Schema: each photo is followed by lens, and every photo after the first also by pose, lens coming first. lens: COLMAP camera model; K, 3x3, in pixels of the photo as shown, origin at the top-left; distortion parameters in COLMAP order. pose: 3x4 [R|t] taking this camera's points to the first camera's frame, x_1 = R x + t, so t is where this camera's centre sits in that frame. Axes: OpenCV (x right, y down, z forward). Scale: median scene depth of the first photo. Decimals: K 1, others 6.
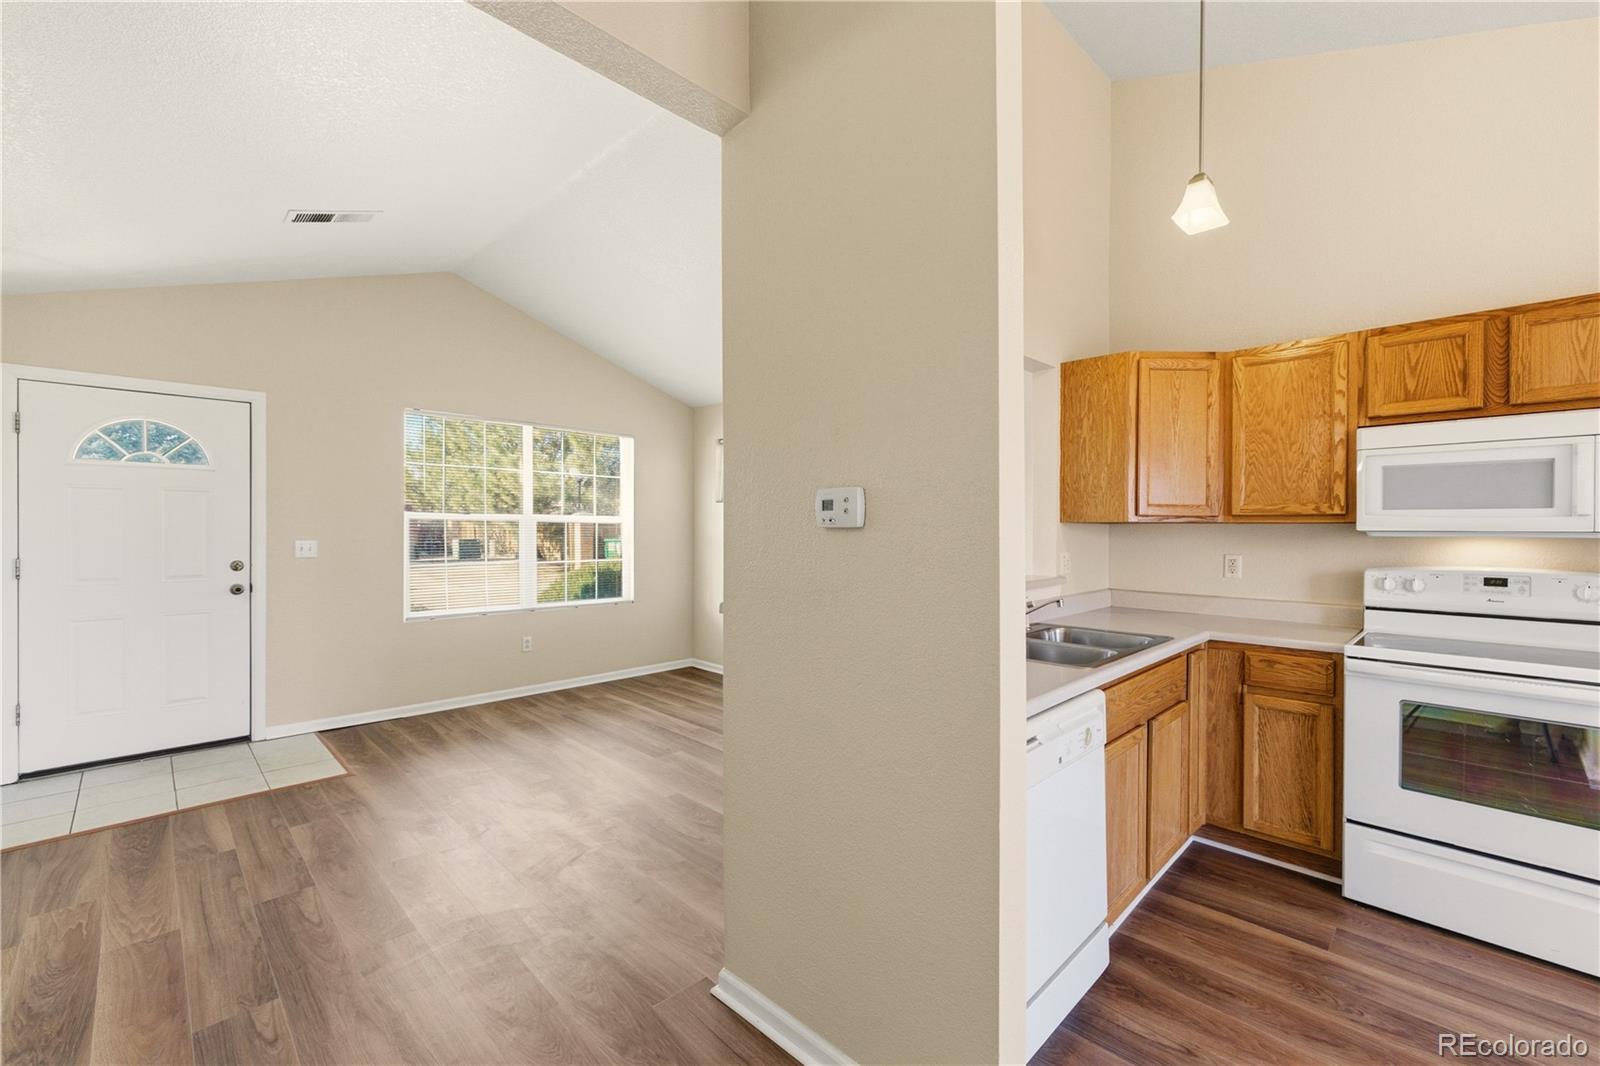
lens RADIAL K [[667.7, 0, 802.8], [0, 667.7, 531.3], [0, 0, 1]] dist [0.003177, -0.000223]
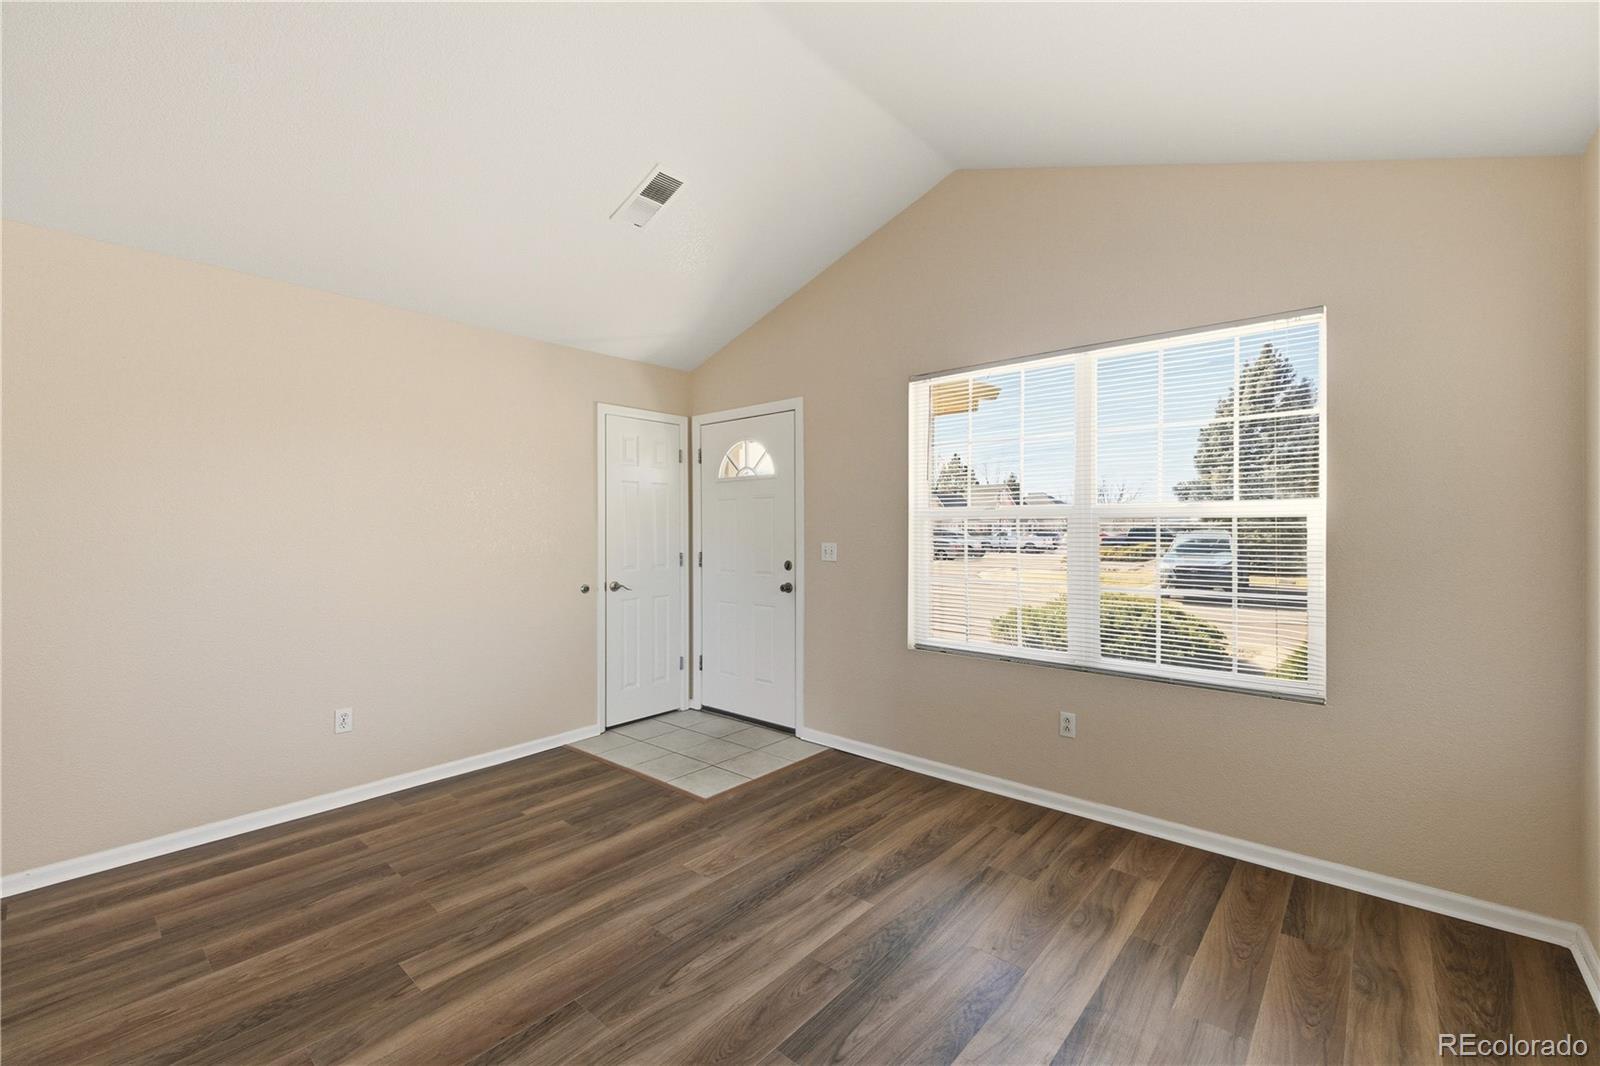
lens RADIAL K [[672.7, 0, 800.0], [0, 672.7, 533.0], [0, 0, 1]] dist [0.000579, -0.000042]
pose [[0.063110, 0.001577, -0.998005, 0.320558], [0.002374, 0.999996, 0.001730, -0.002189], [0.998004, -0.002478, 0.063106, 1.423866]]
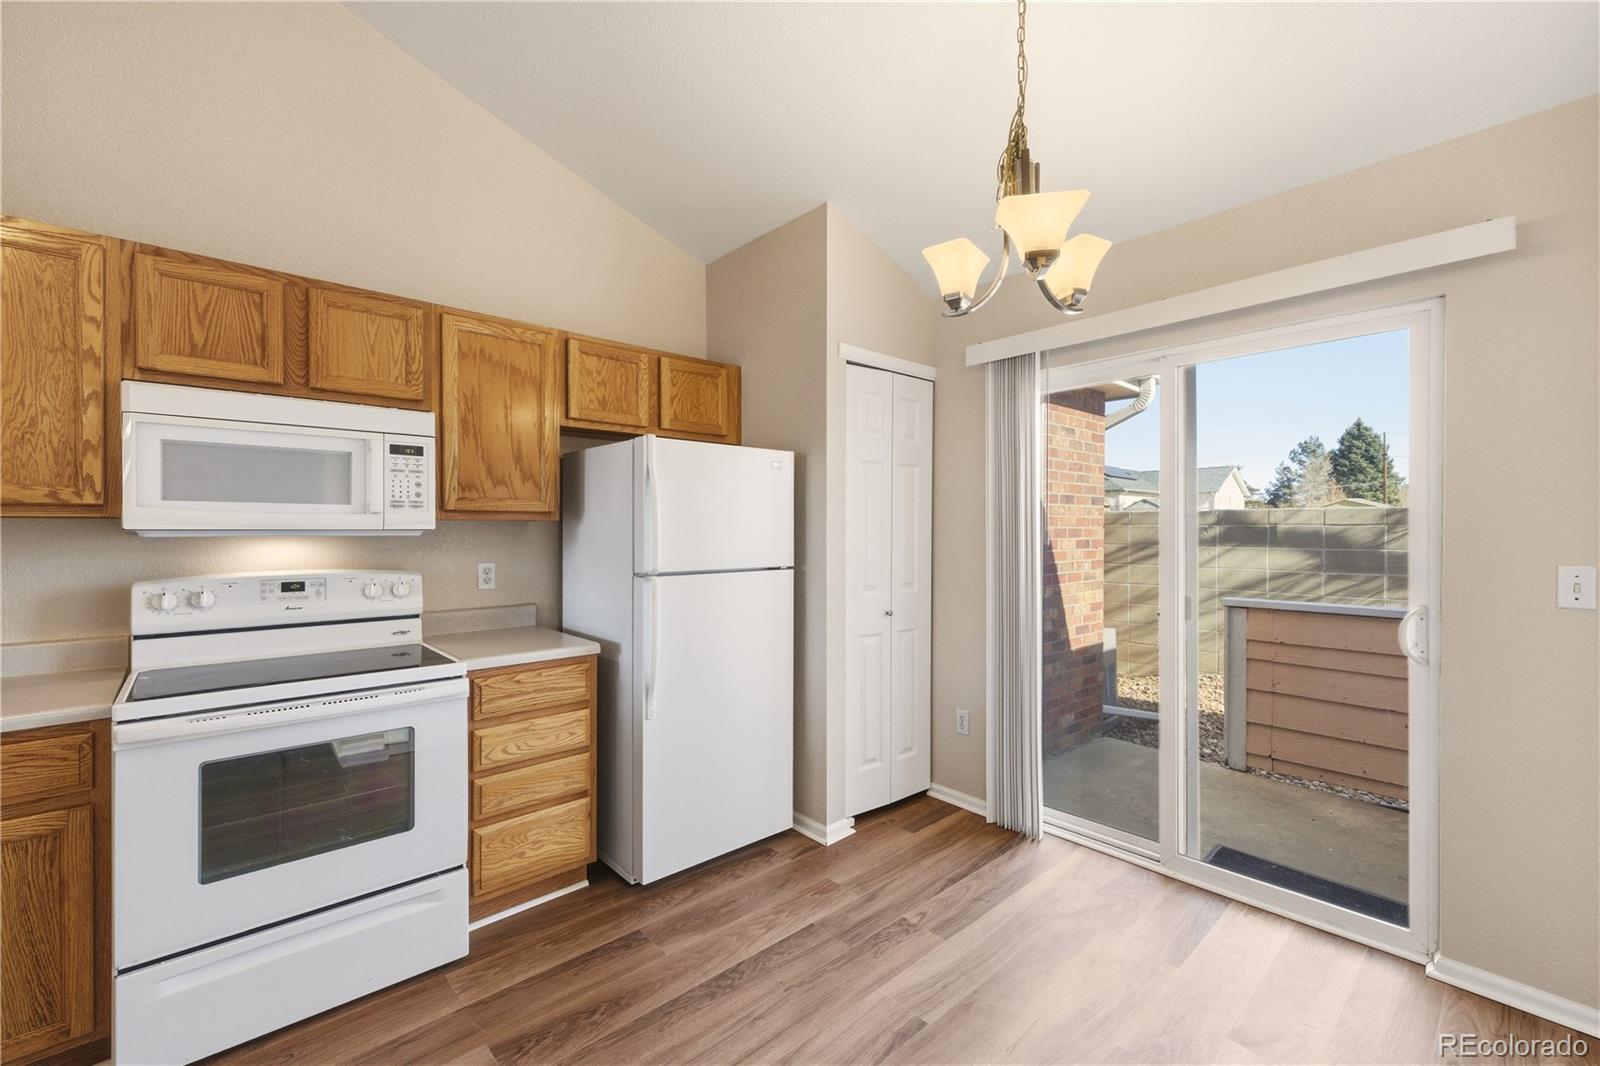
lens RADIAL K [[667.7, 0, 802.8], [0, 667.7, 531.3], [0, 0, 1]] dist [0.003177, -0.000223]
pose [[0.043611, -0.007043, 0.999024, 0.171635], [0.003048, 0.999971, 0.006916, -0.001319], [-0.999044, 0.002744, 0.043632, 0.271750]]
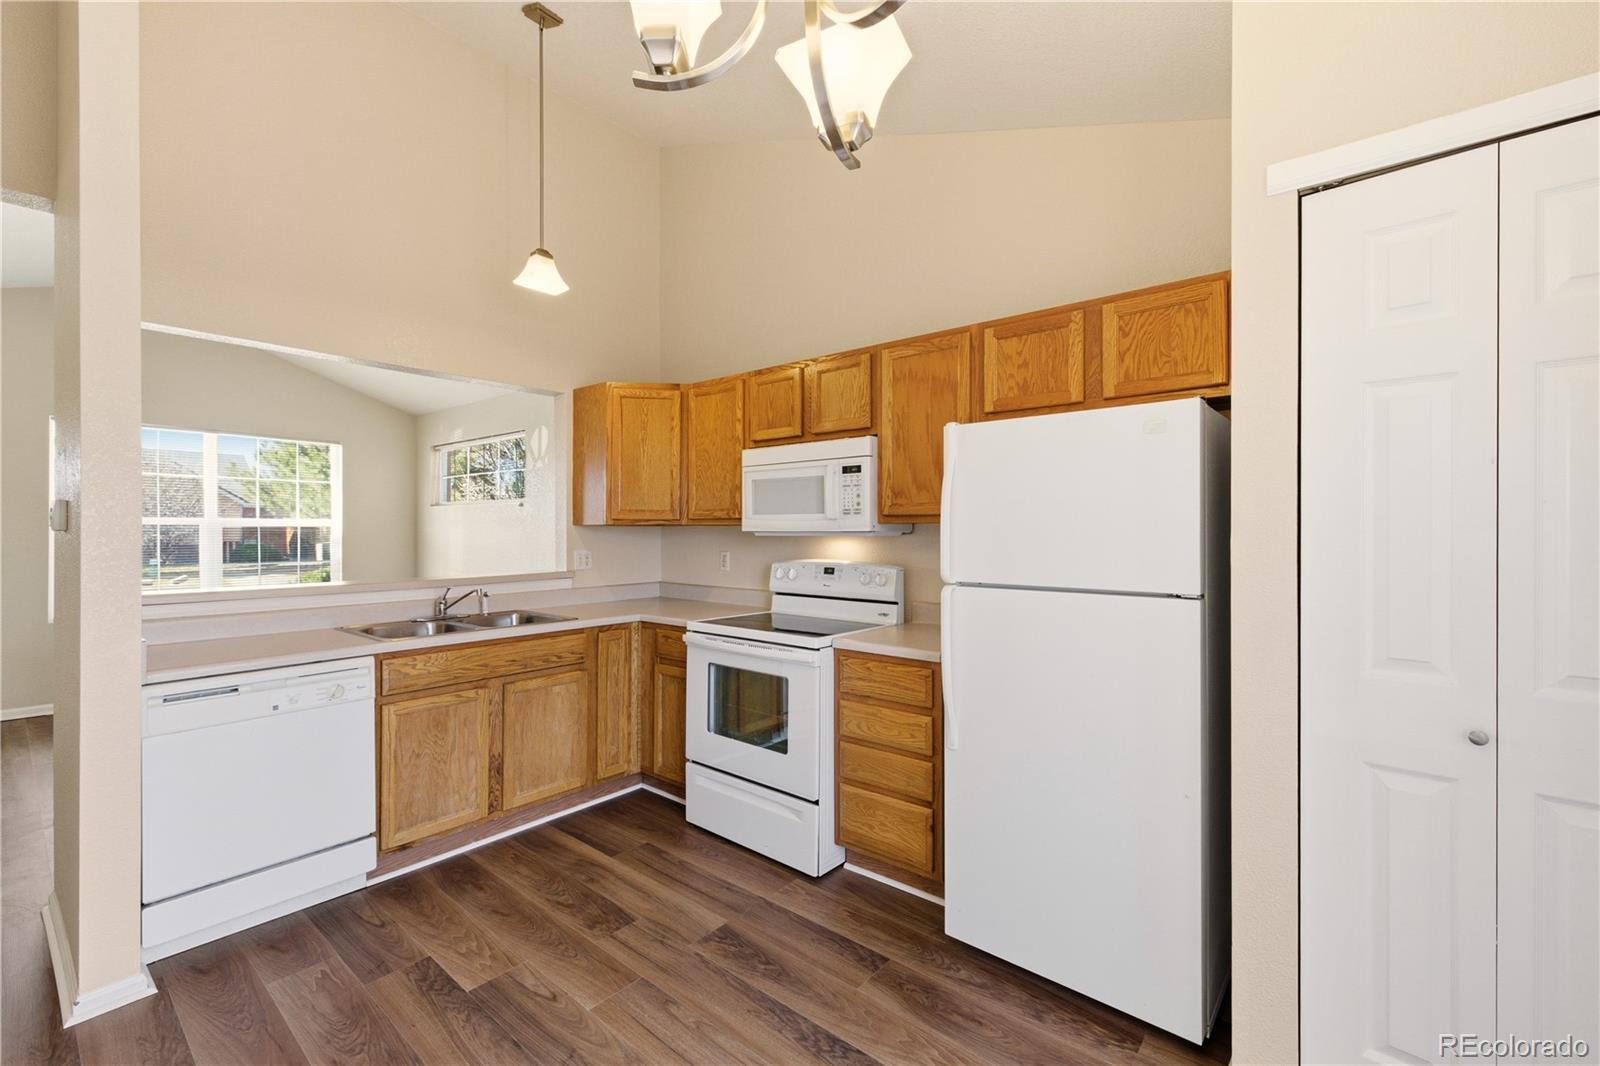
lens RADIAL K [[671.5, 0, 802.4], [0, 671.5, 529.1], [0, 0, 1]] dist [0.007758, -0.003577]
pose [[0.995826, -0.003745, 0.091196, 0.815407], [0.004234, 0.999978, -0.005166, 0.002146], [-0.091175, 0.005530, 0.995820, -0.257698]]
